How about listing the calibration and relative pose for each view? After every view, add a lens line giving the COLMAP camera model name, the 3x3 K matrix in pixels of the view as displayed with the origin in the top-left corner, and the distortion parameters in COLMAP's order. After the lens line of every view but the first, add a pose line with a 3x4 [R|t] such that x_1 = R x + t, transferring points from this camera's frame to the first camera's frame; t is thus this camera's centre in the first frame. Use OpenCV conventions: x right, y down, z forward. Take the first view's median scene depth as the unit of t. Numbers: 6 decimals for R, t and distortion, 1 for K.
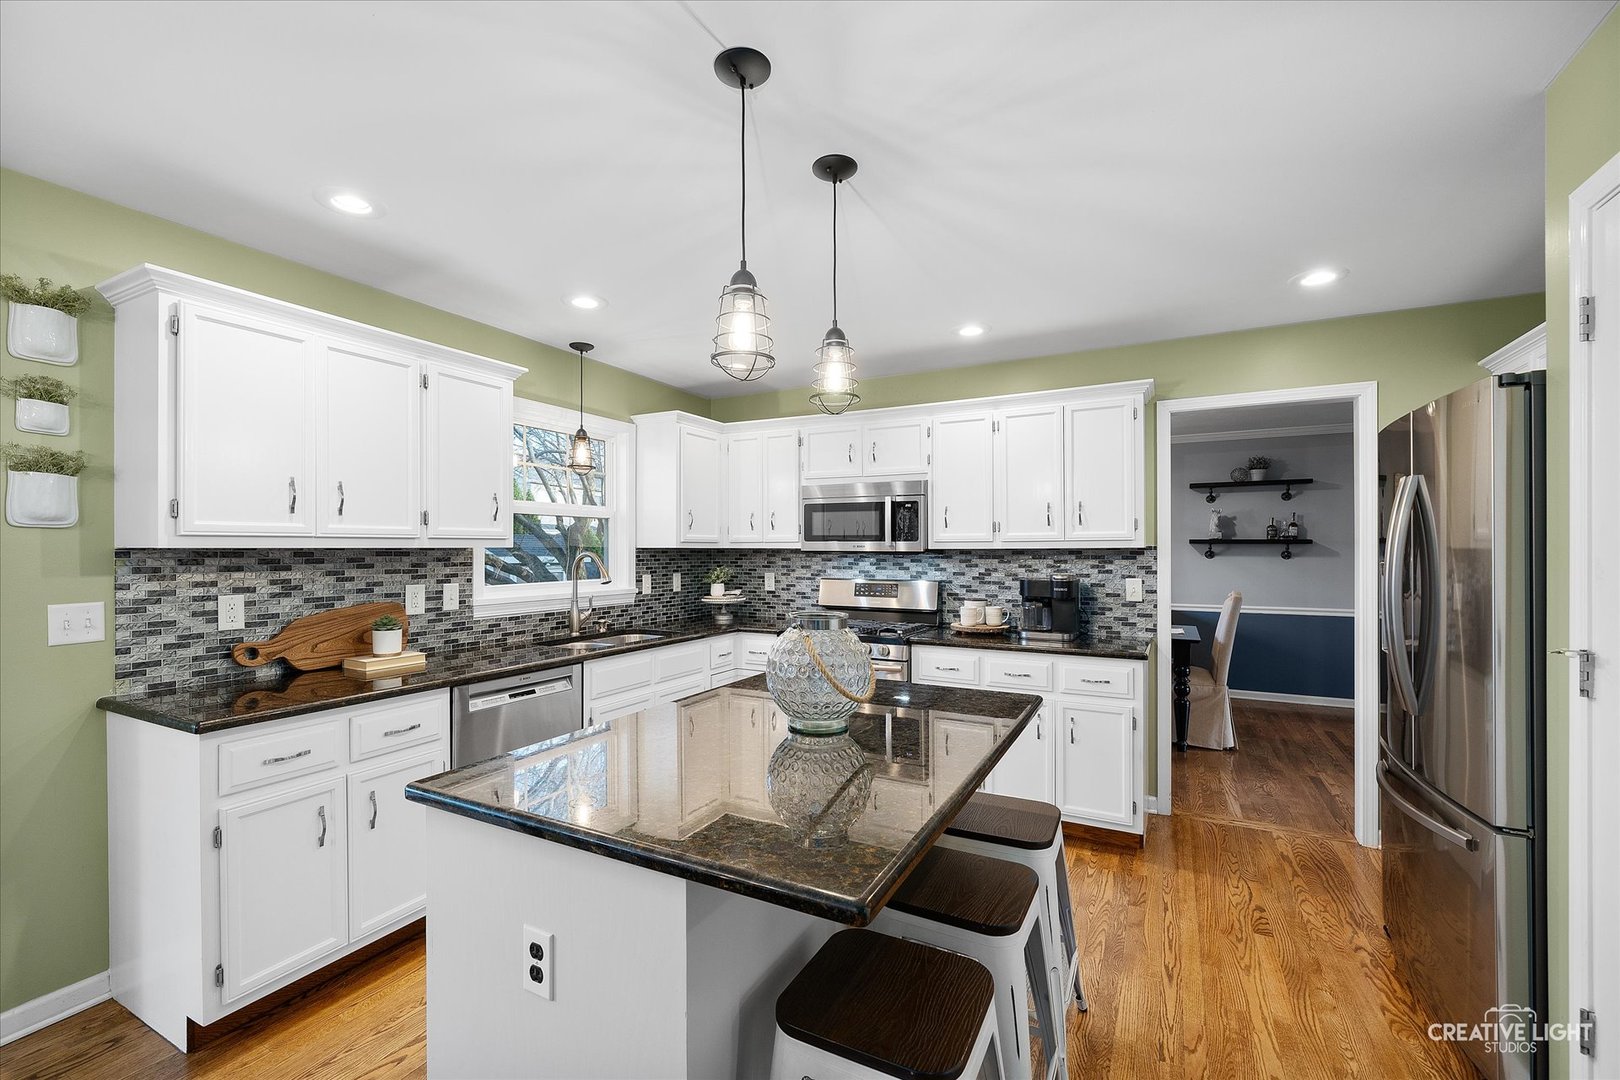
lens RADIAL K [[680.1, 0, 788.1], [0, 680.1, 548.1], [0, 0, 1]] dist [-0.007859, -0.001149]
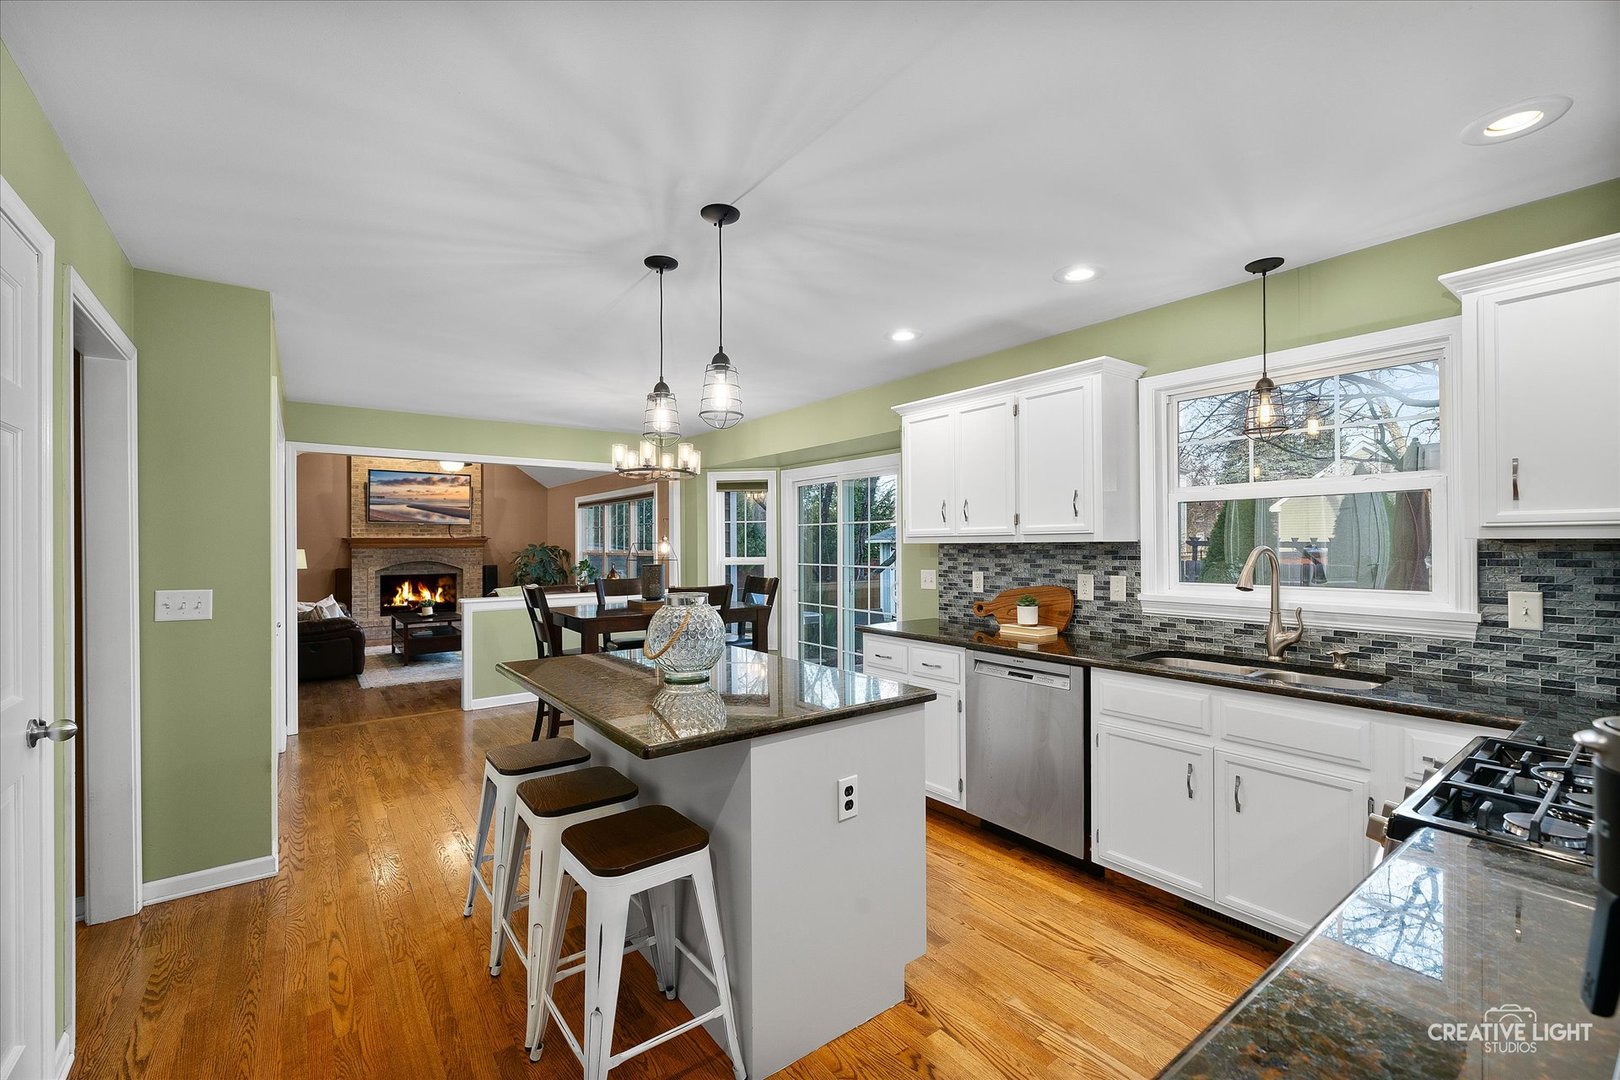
lens RADIAL K [[680.1, 0, 826.6], [0, 680.1, 546.7], [0, 0, 1]] dist [-0.007859, -0.001149]
pose [[-0.403477, 0.008231, -0.914953, 0.594622], [0.010345, 0.999937, 0.004433, -0.002030], [0.914931, -0.007676, -0.403537, 0.925960]]
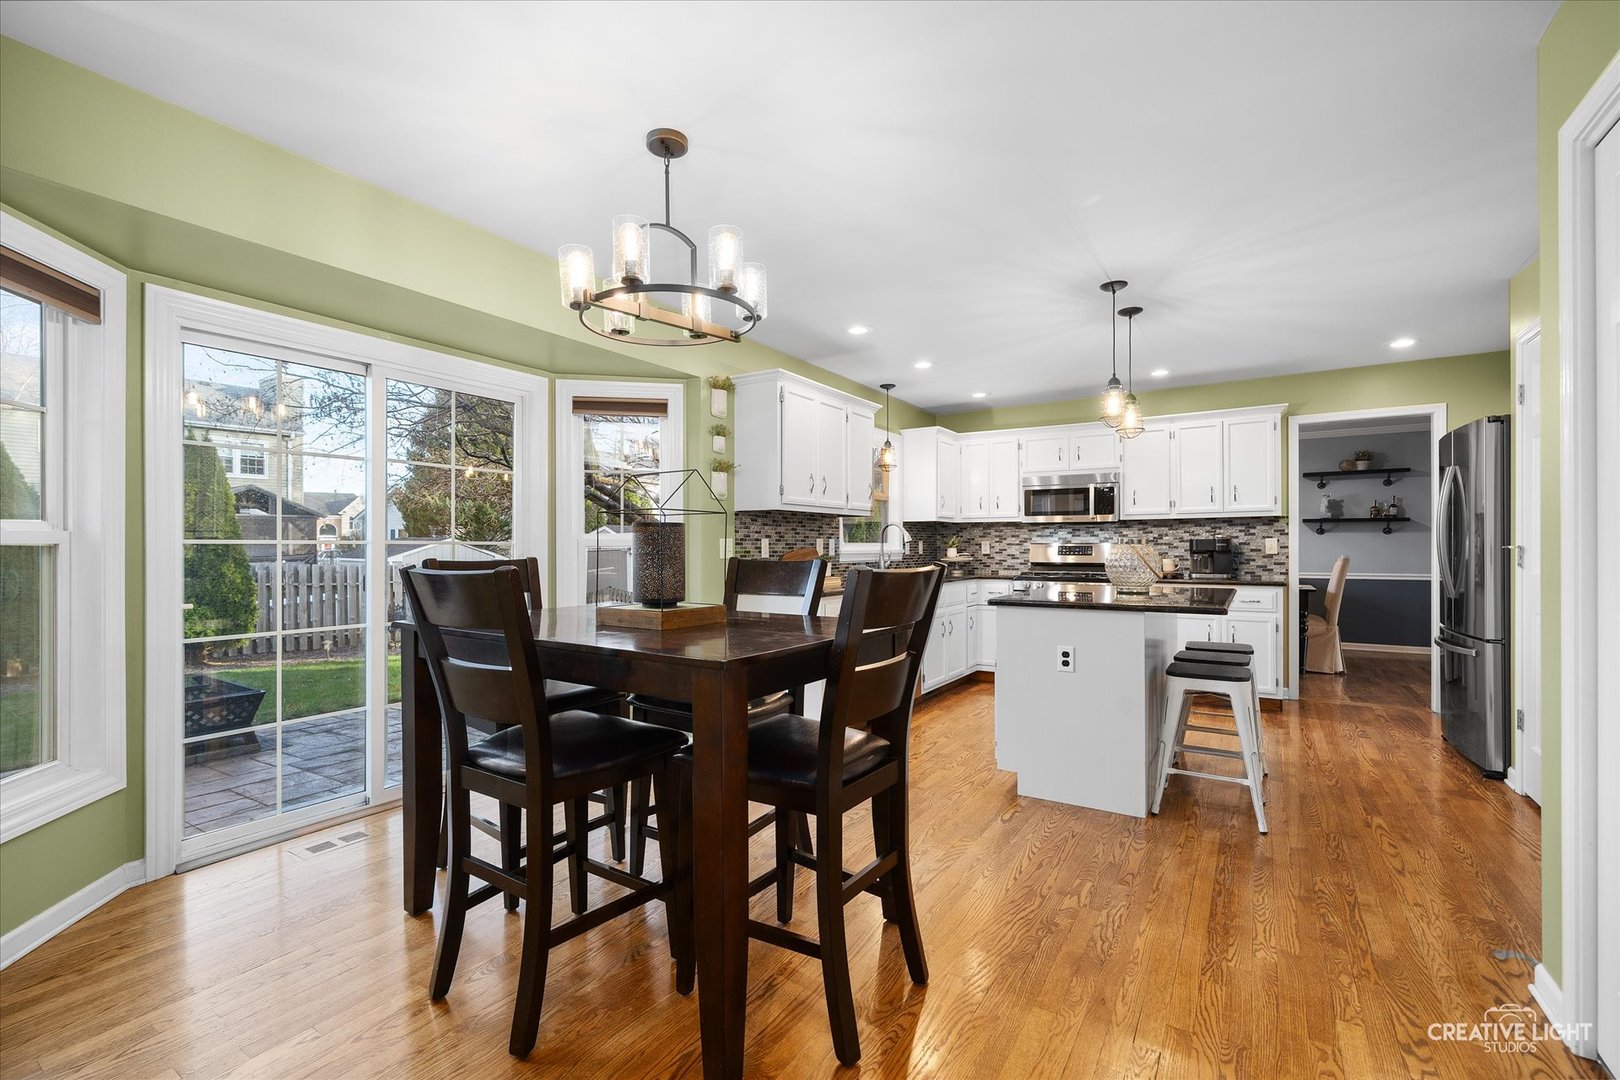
lens RADIAL K [[680.1, 0, 800.2], [0, 680.1, 546.5], [0, 0, 1]] dist [-0.007859, -0.001149]
pose [[0.996094, -0.001957, -0.088278, -0.393218], [0.002333, 0.999989, 0.004153, 0.057640], [0.088268, -0.004343, 0.996087, -0.571034]]
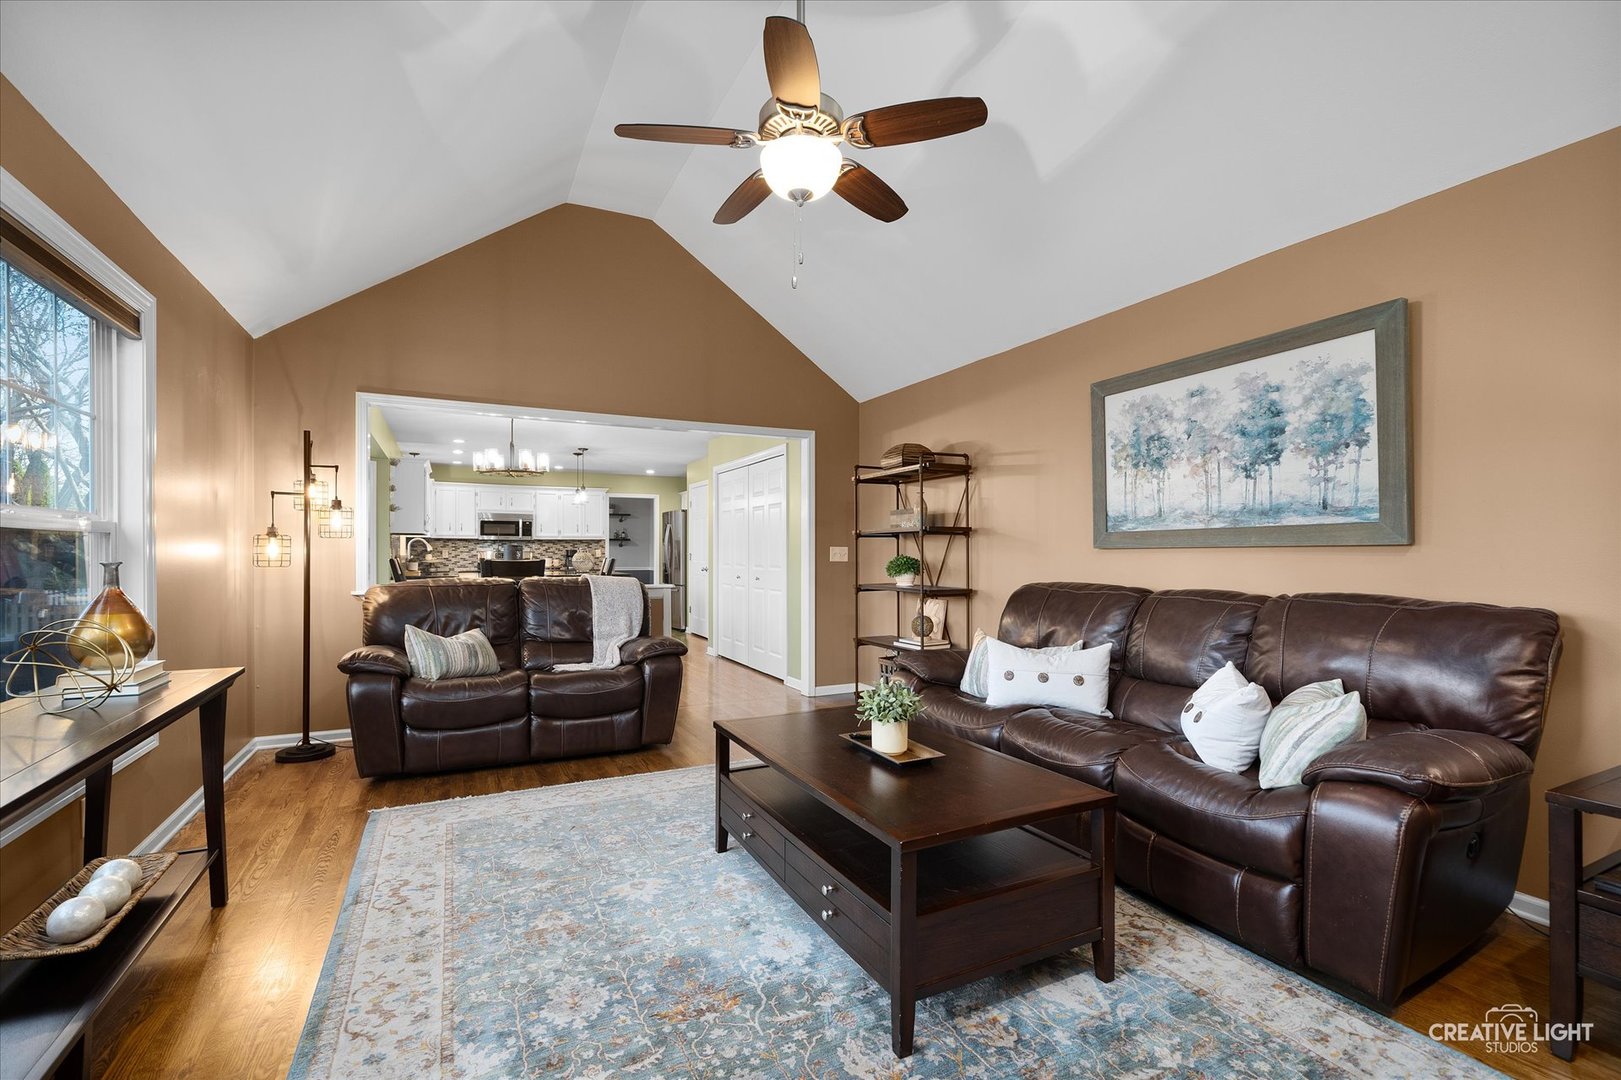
lens RADIAL K [[680.5, 0, 762.1], [0, 680.5, 549.7], [0, 0, 1]] dist [-0.007859, -0.001149]
pose [[0.605866, 0.002786, 0.795562, -1.586741], [-0.003642, 0.999993, -0.000728, 0.047357], [-0.795558, -0.002456, 0.605872, -1.545959]]
